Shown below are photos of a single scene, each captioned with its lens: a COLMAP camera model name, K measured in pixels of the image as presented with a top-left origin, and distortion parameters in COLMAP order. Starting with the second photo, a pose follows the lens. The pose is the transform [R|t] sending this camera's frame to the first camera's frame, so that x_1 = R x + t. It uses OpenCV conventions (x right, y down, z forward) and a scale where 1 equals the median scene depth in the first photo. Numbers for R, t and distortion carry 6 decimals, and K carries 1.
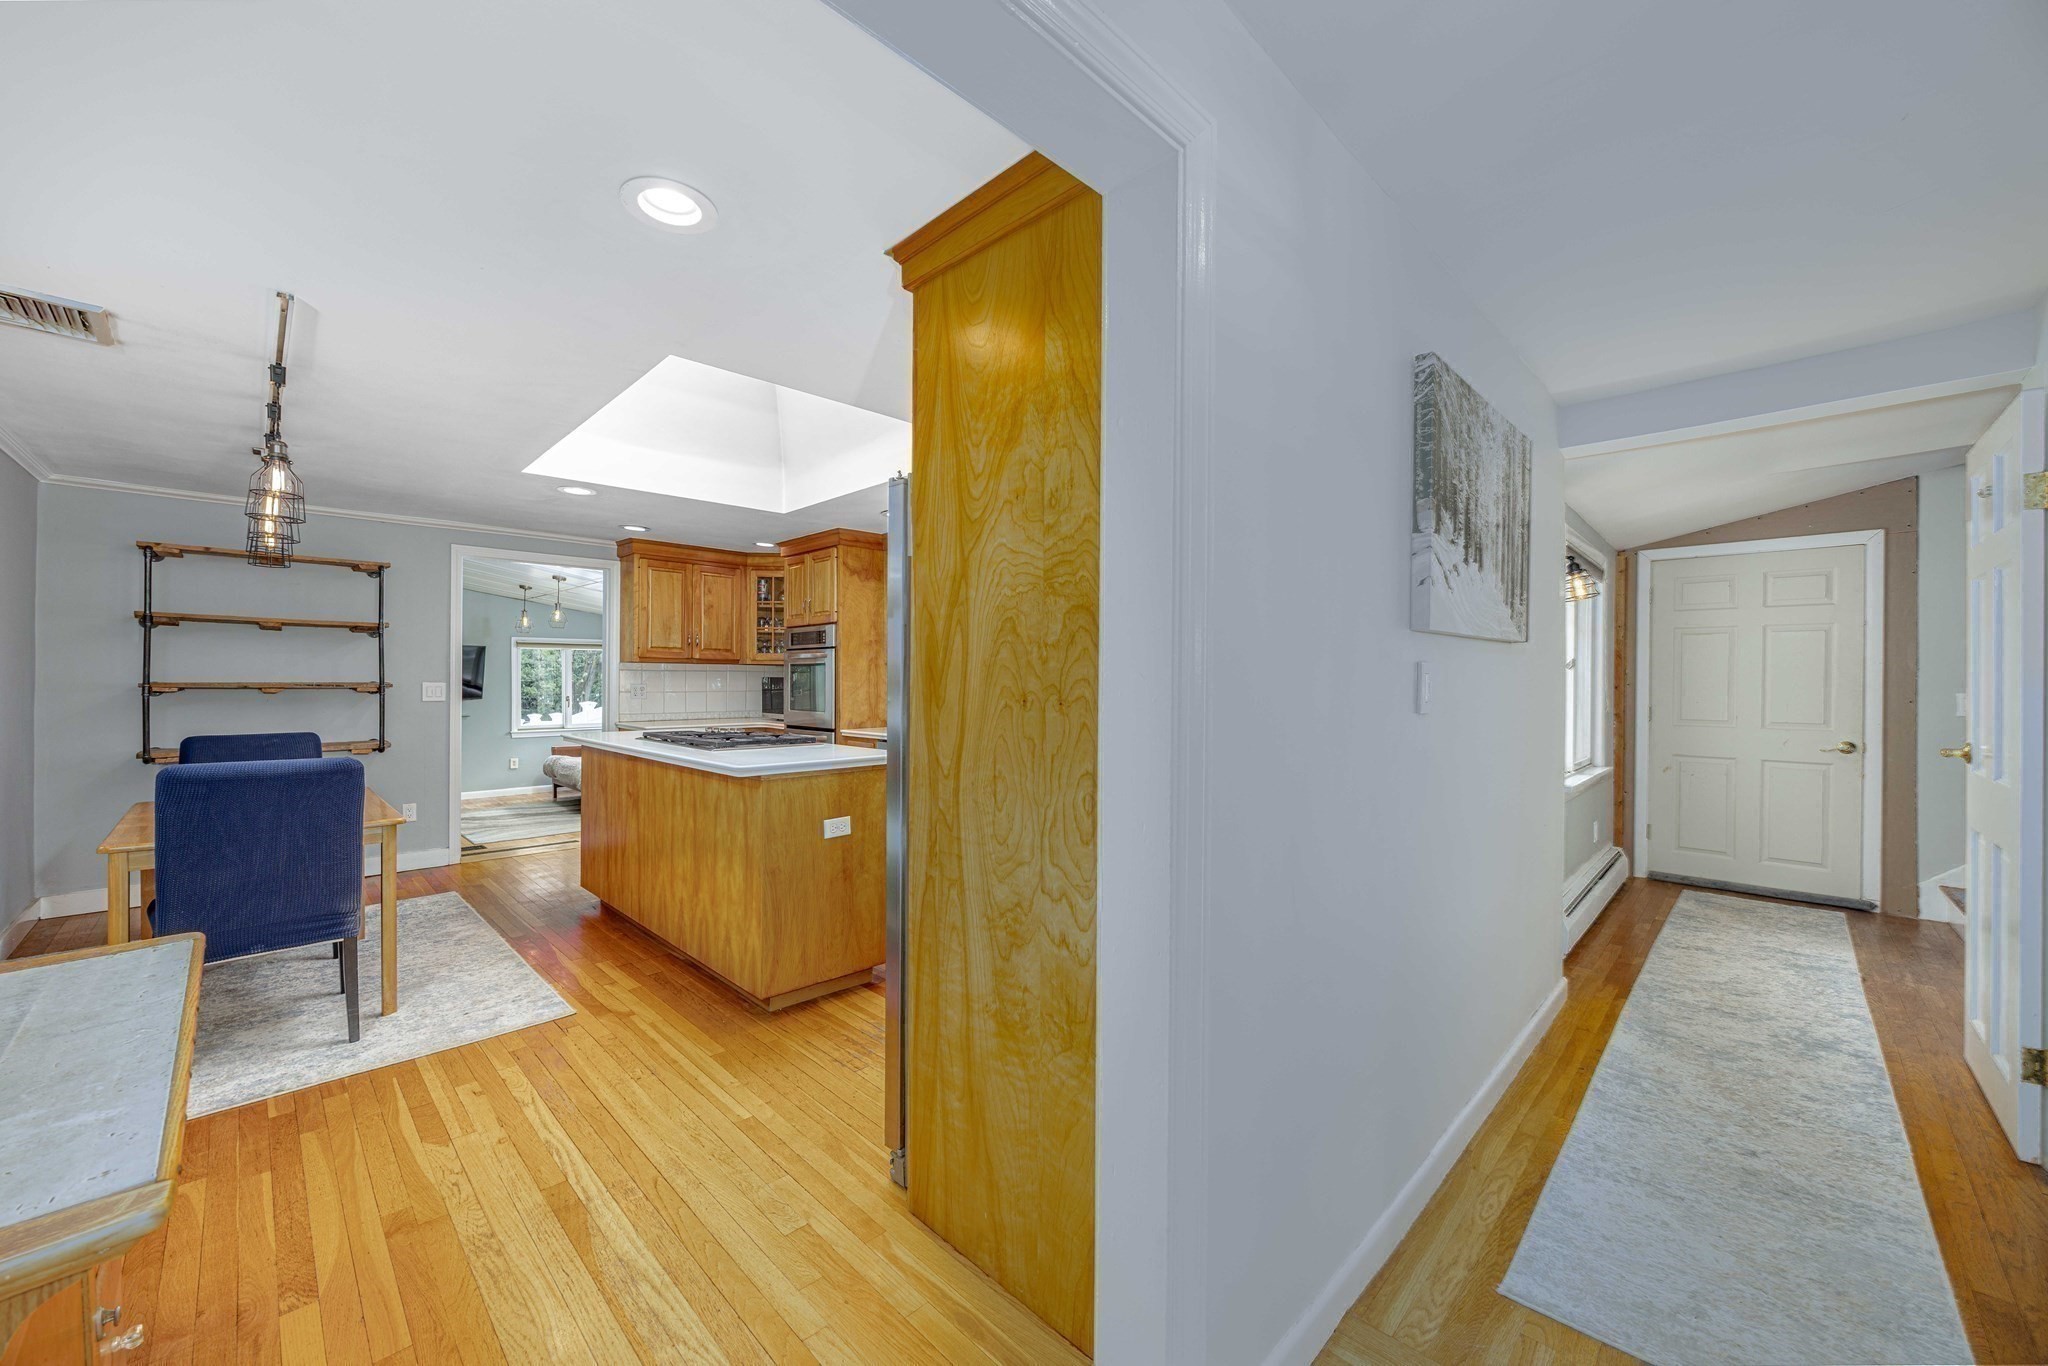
lens RADIAL K [[777.1, 0, 1013.4], [0, 777.1, 679.0], [0, 0, 1]] dist [0.001770, -0.000018]
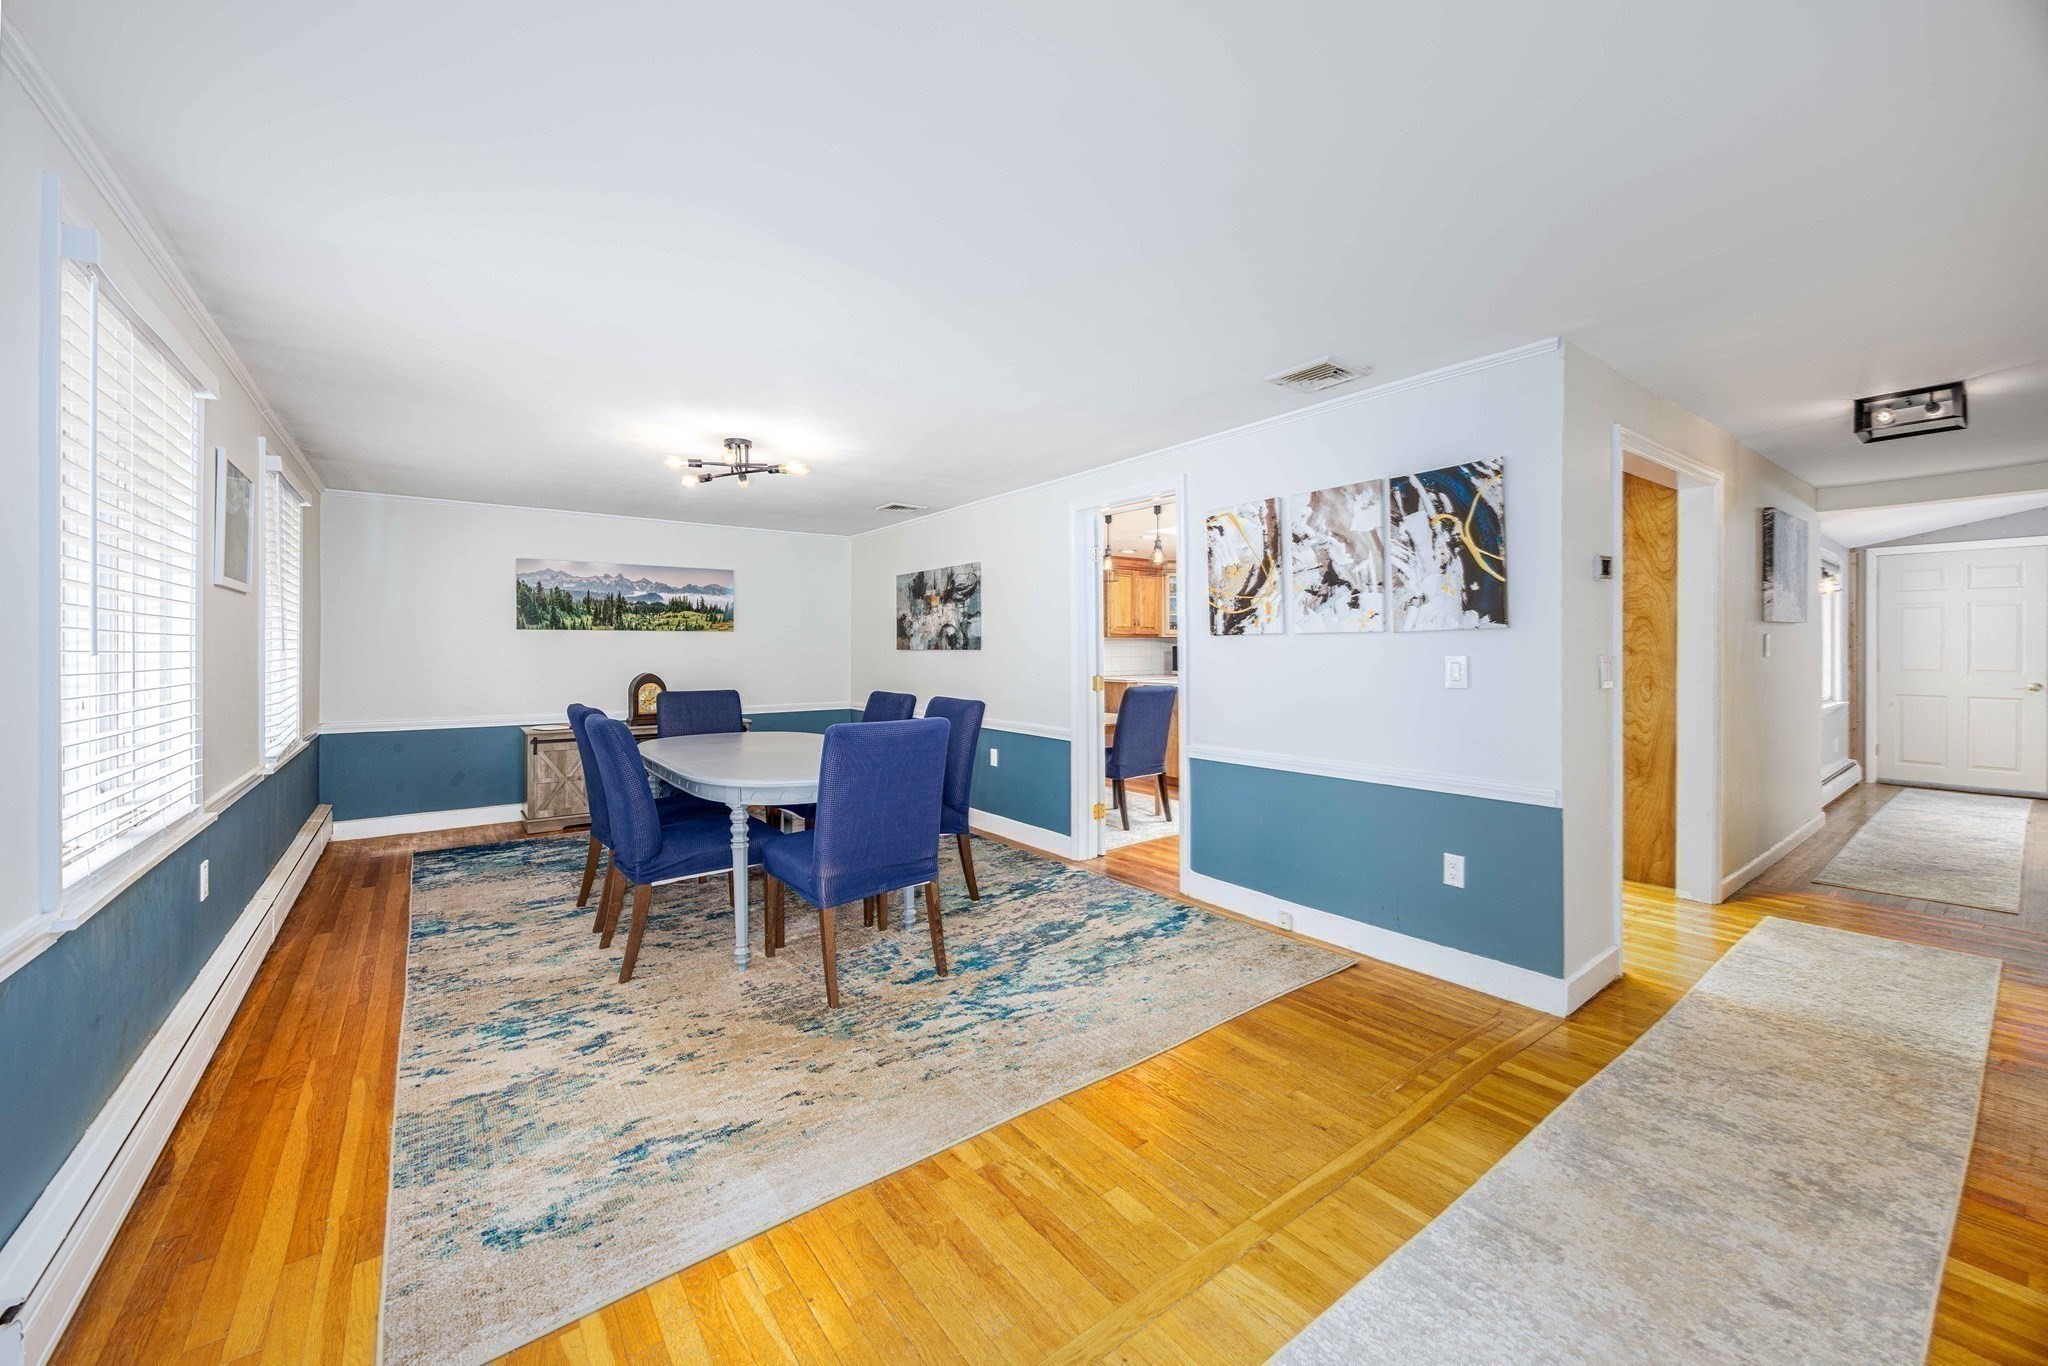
lens RADIAL K [[777.1, 0, 1018.9], [0, 777.1, 650.8], [0, 0, 1]] dist [0.001770, -0.000018]
pose [[0.989015, -0.010947, -0.147409, -0.522559], [0.011311, 0.999935, 0.001631, -0.000643], [0.147382, -0.003280, 0.989074, -0.637276]]
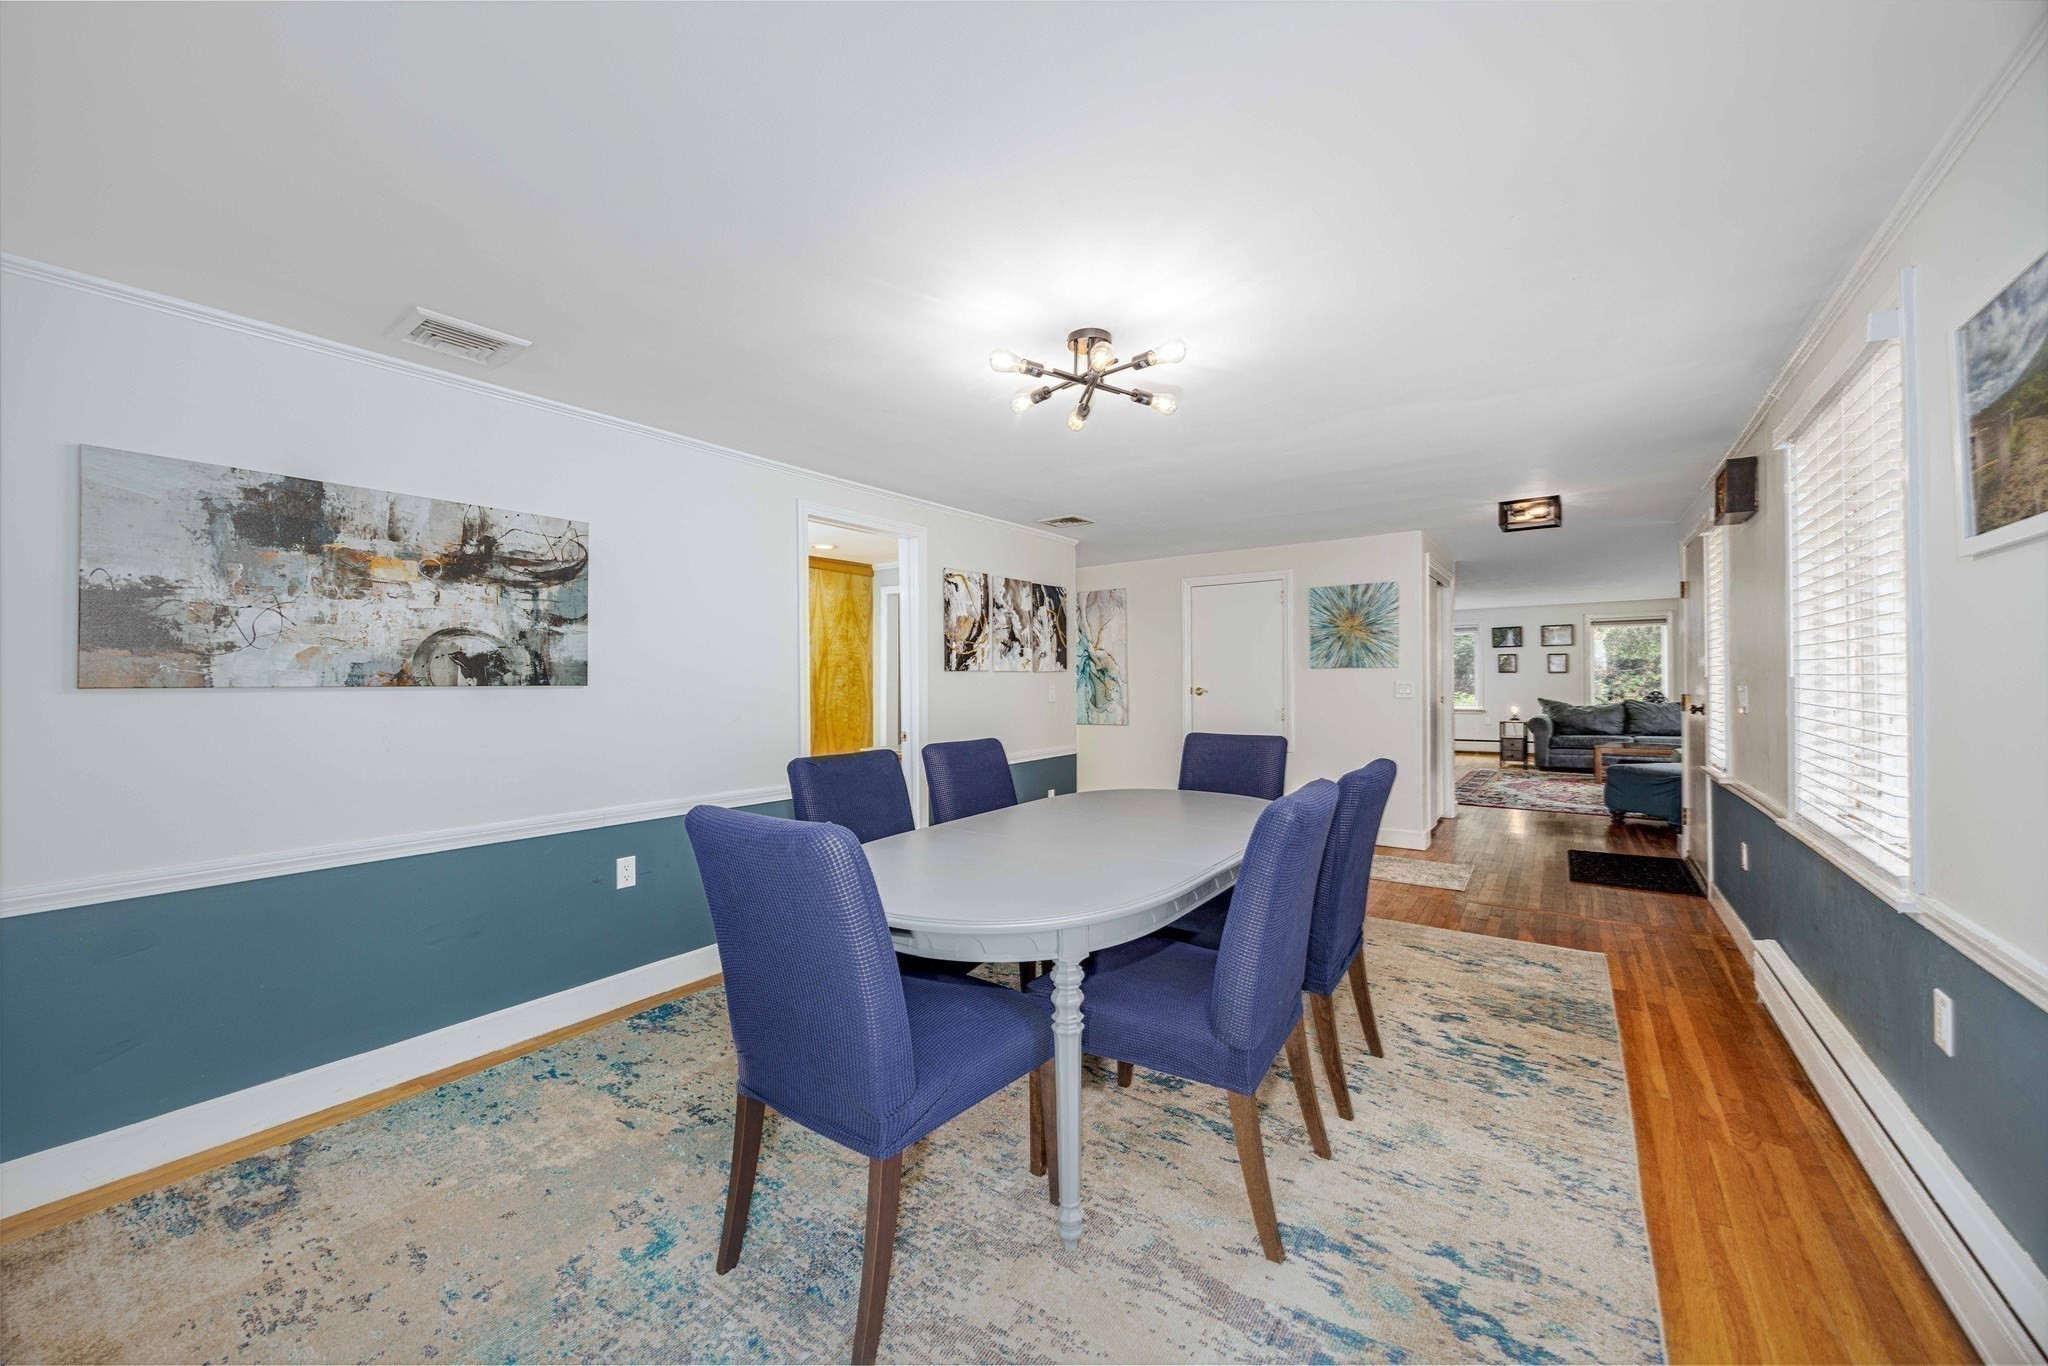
lens RADIAL K [[777.1, 0, 1017.6], [0, 777.1, 677.4], [0, 0, 1]] dist [0.001770, -0.000018]
pose [[-0.162872, -0.000233, 0.986647, -2.383322], [0.009490, 0.999953, 0.001803, -0.010824], [-0.986602, 0.009657, -0.162862, 1.222530]]
